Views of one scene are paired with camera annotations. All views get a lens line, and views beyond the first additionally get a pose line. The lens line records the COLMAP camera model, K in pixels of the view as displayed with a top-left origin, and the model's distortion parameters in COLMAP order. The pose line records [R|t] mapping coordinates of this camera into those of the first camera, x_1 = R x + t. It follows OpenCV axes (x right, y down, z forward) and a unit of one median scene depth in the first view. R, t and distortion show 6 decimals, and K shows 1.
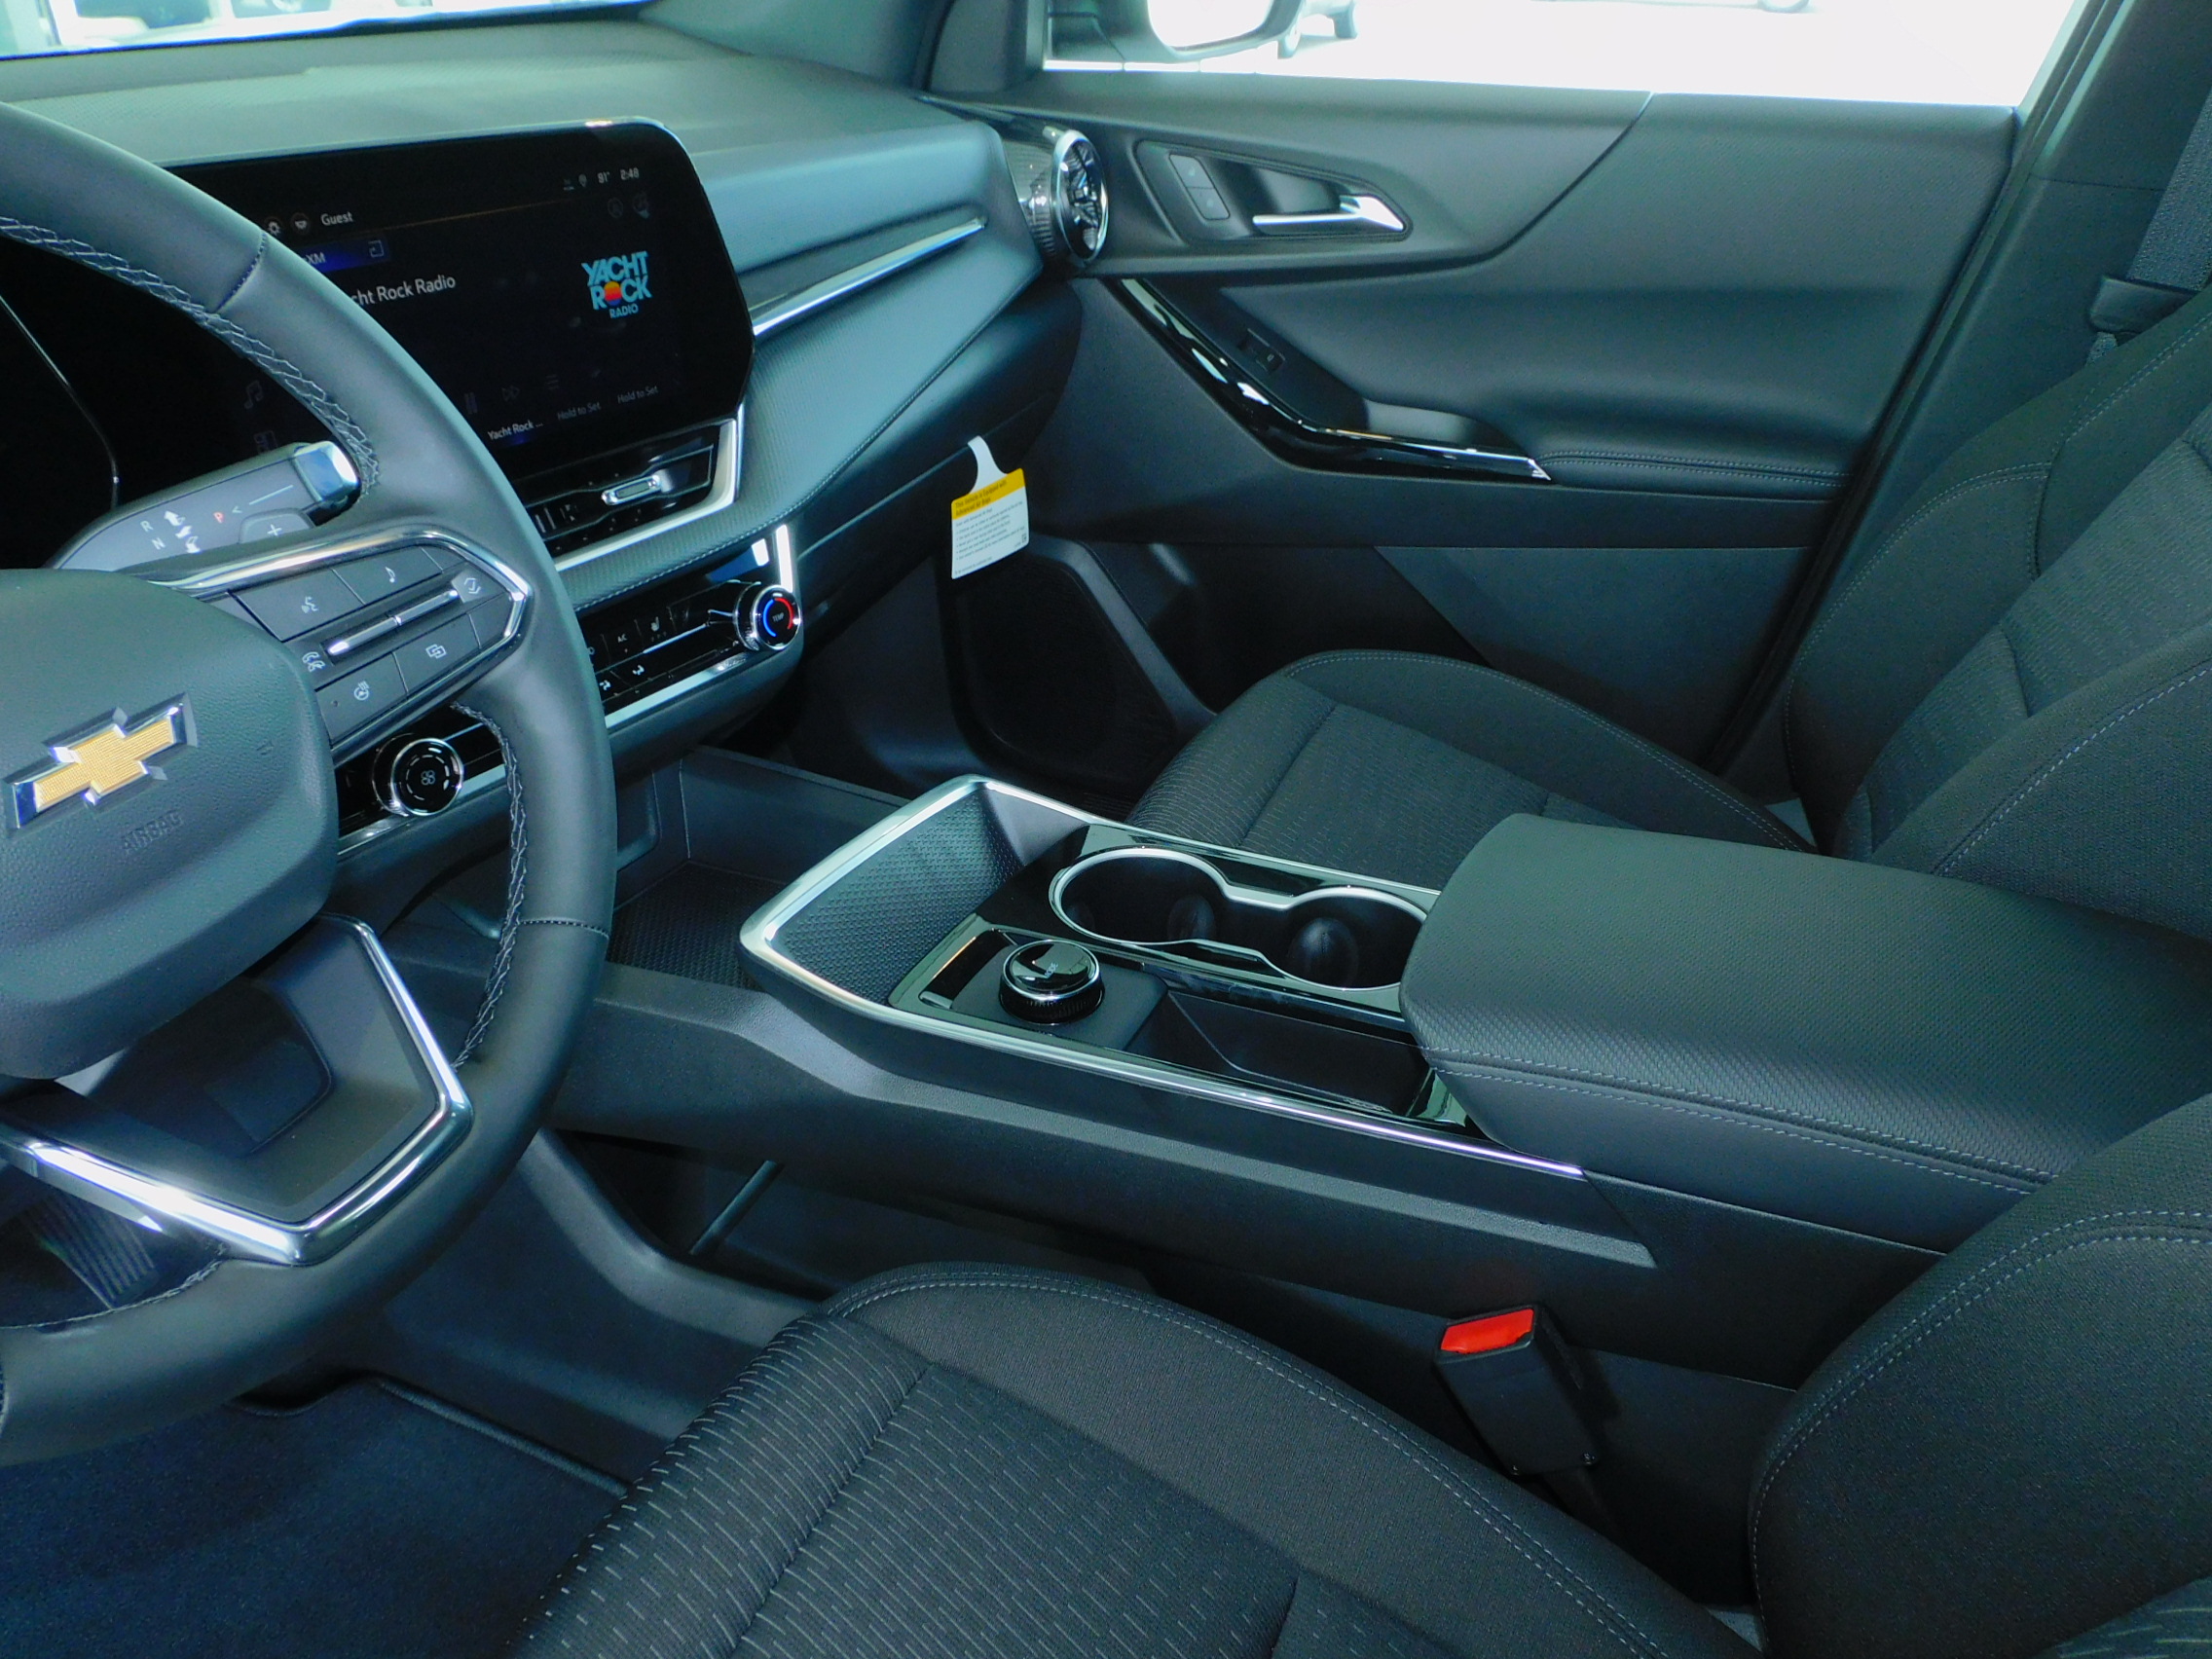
lens RADIAL K [[1575.2, 0, 1083.7], [0, 1575.2, 868.4], [0, 0, 1]] dist [-0.005013, -0.009923]
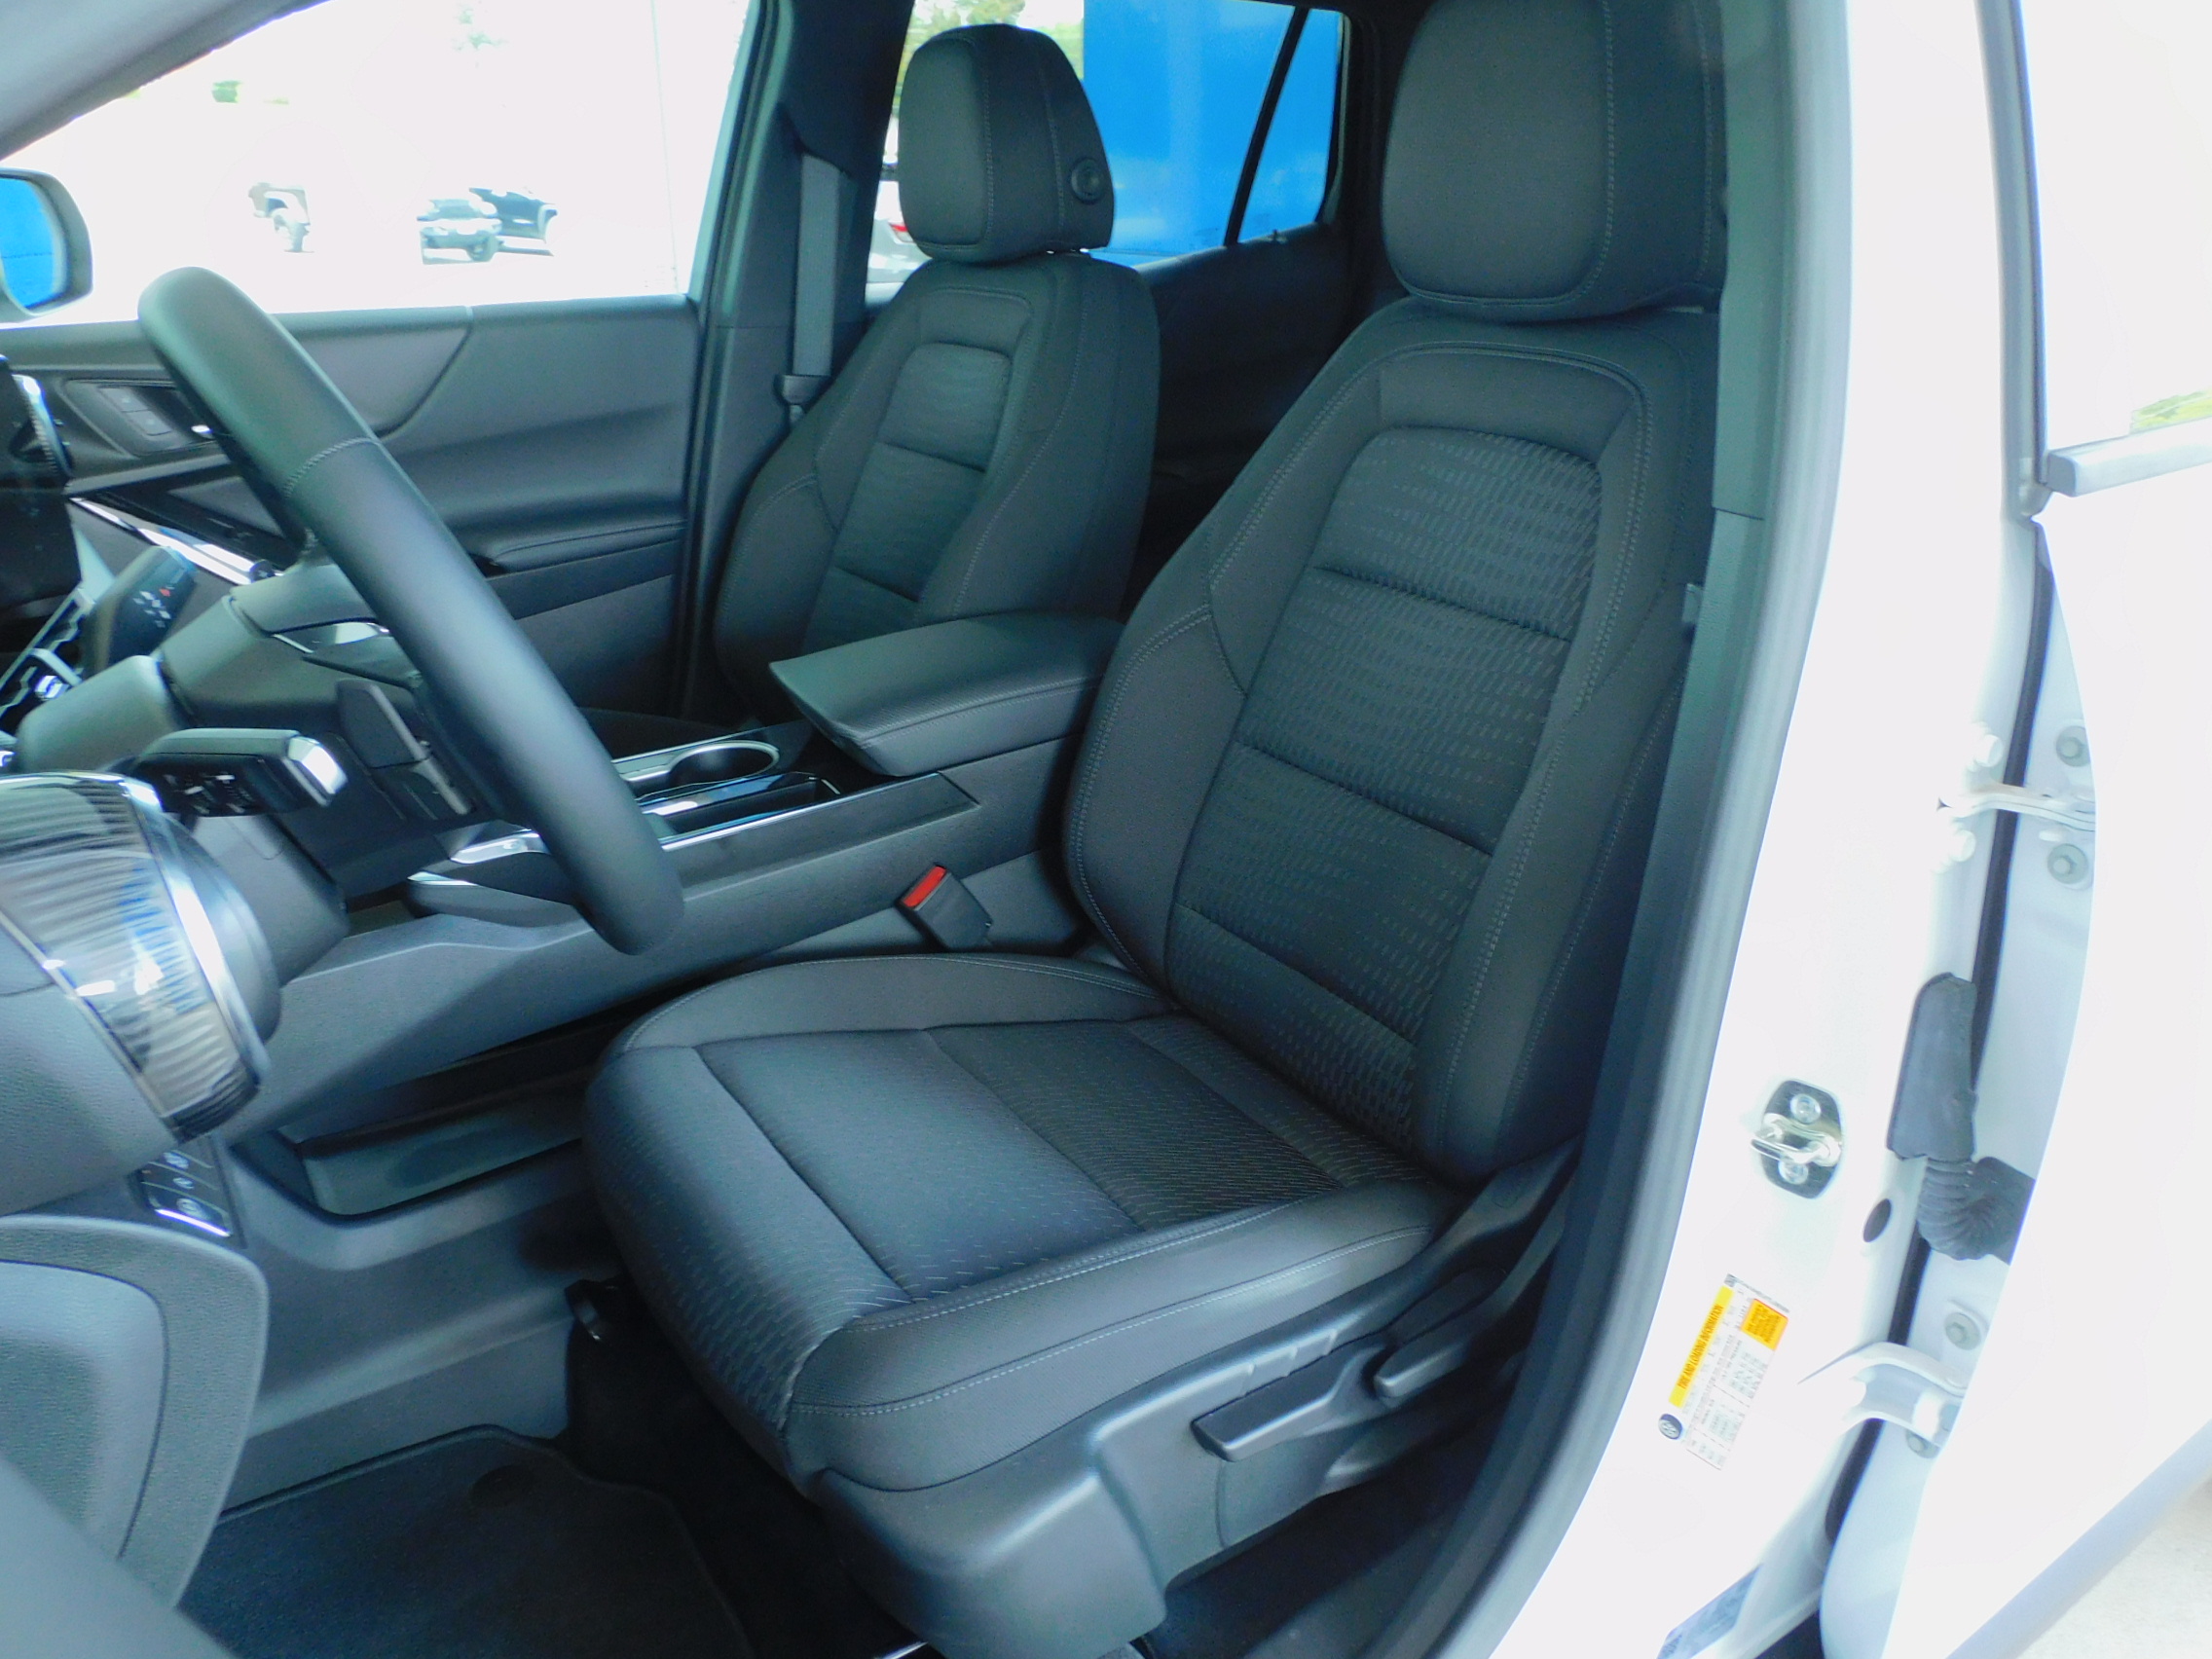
lens RADIAL K [[1575.2, 0, 1124.2], [0, 1575.2, 837.0], [0, 0, 1]] dist [-0.005013, -0.009923]
pose [[0.550316, -0.324026, 0.769519, -0.548075], [0.445714, 0.893332, 0.057411, 0.128553], [-0.706039, 0.311391, 0.636039, -0.198388]]
